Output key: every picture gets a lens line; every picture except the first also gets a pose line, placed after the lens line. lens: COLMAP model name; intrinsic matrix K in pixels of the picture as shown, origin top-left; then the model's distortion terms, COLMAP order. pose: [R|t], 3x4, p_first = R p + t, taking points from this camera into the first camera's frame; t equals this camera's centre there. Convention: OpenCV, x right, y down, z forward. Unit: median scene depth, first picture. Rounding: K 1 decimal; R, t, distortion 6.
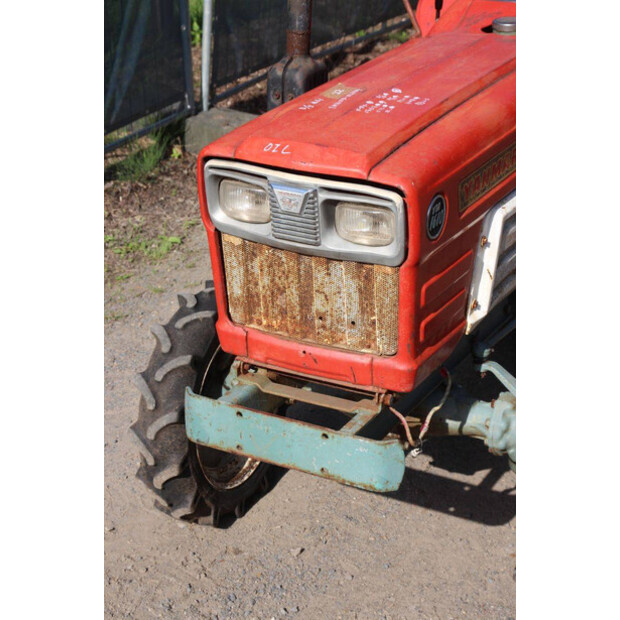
lens RADIAL K [[1483.7, 0, 310.0], [0, 1483.7, 310.0], [0, 0, 1]] dist [0.382832, 0.986693]
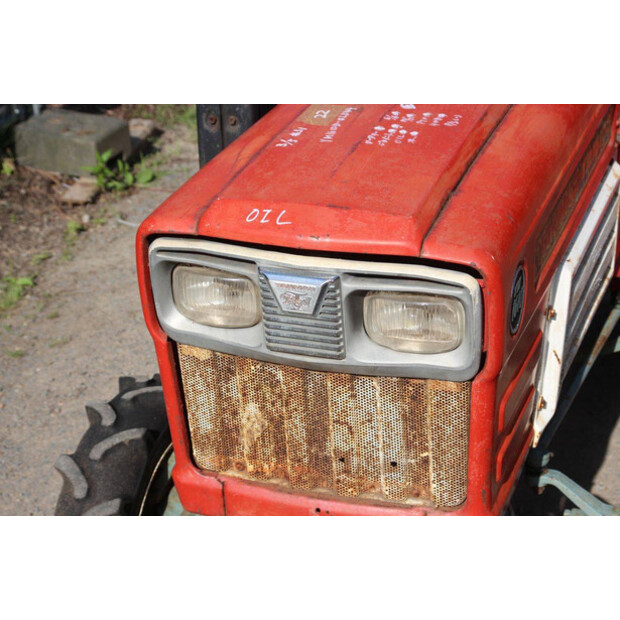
lens RADIAL K [[1483.7, 0, 310.0], [0, 1483.7, 310.0], [0, 0, 1]] dist [0.382832, 0.986693]
pose [[0.987980, -0.092643, 0.123743, -0.080349], [0.090127, 0.995596, 0.025788, -0.076851], [-0.125587, -0.014325, 0.991979, 0.334221]]
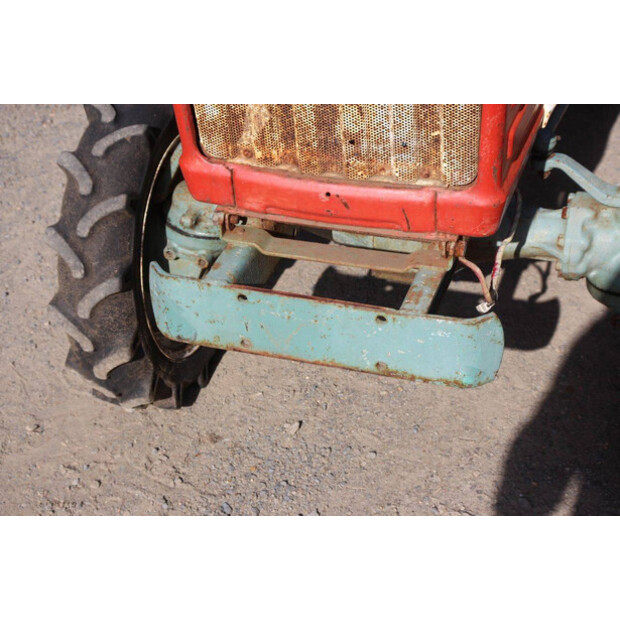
lens RADIAL K [[1483.7, 0, 310.0], [0, 1483.7, 310.0], [0, 0, 1]] dist [0.382832, 0.986693]
pose [[0.984140, -0.136395, 0.113425, -0.092779], [0.111540, 0.972967, 0.202222, -0.055783], [-0.137941, -0.186363, 0.972749, 0.338519]]
